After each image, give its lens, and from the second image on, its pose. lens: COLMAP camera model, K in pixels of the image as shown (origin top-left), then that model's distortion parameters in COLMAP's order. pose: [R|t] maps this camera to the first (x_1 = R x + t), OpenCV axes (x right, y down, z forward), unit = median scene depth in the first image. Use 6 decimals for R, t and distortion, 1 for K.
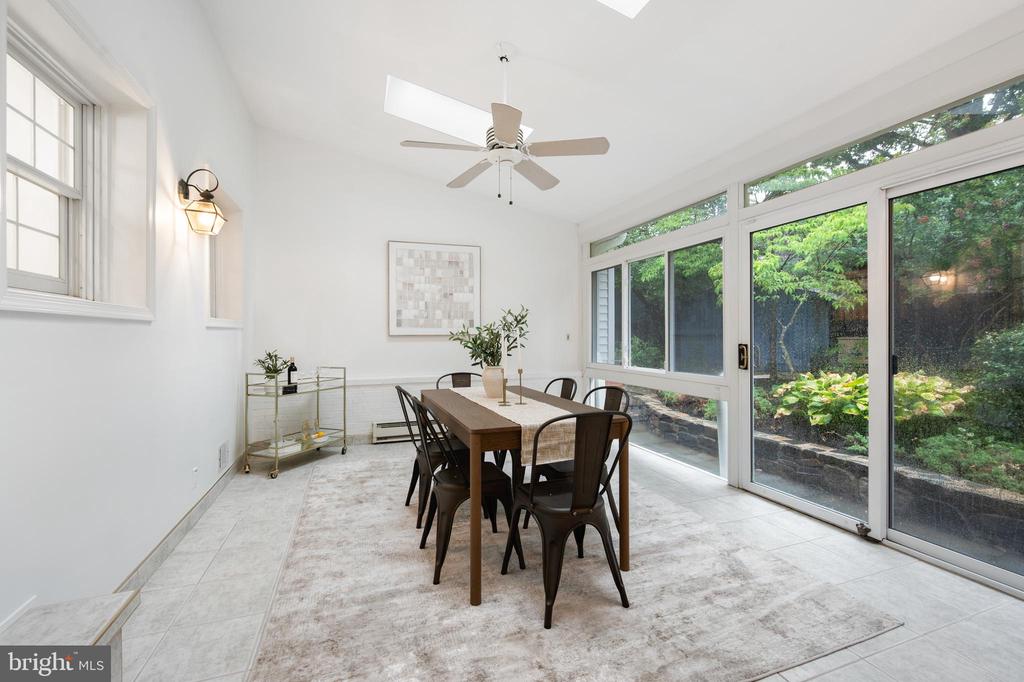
lens RADIAL K [[443.6, 0, 510.8], [0, 443.6, 339.4], [0, 0, 1]] dist [-0.000111, 0.000012]
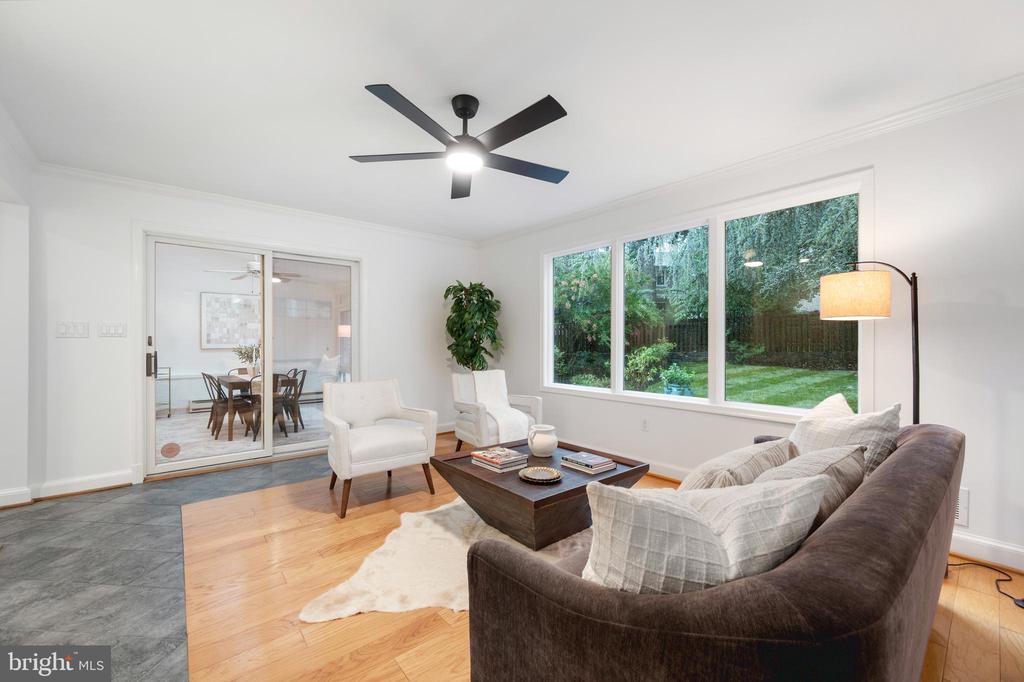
lens RADIAL K [[400.8, 0, 510.8], [0, 400.8, 342.7], [0, 0, 1]] dist [-0.000562, -0.000001]
pose [[0.932291, -0.004680, 0.361678, 0.267809], [0.007508, 0.999951, -0.006413, -0.012820], [-0.361630, 0.008694, 0.932281, -0.834868]]
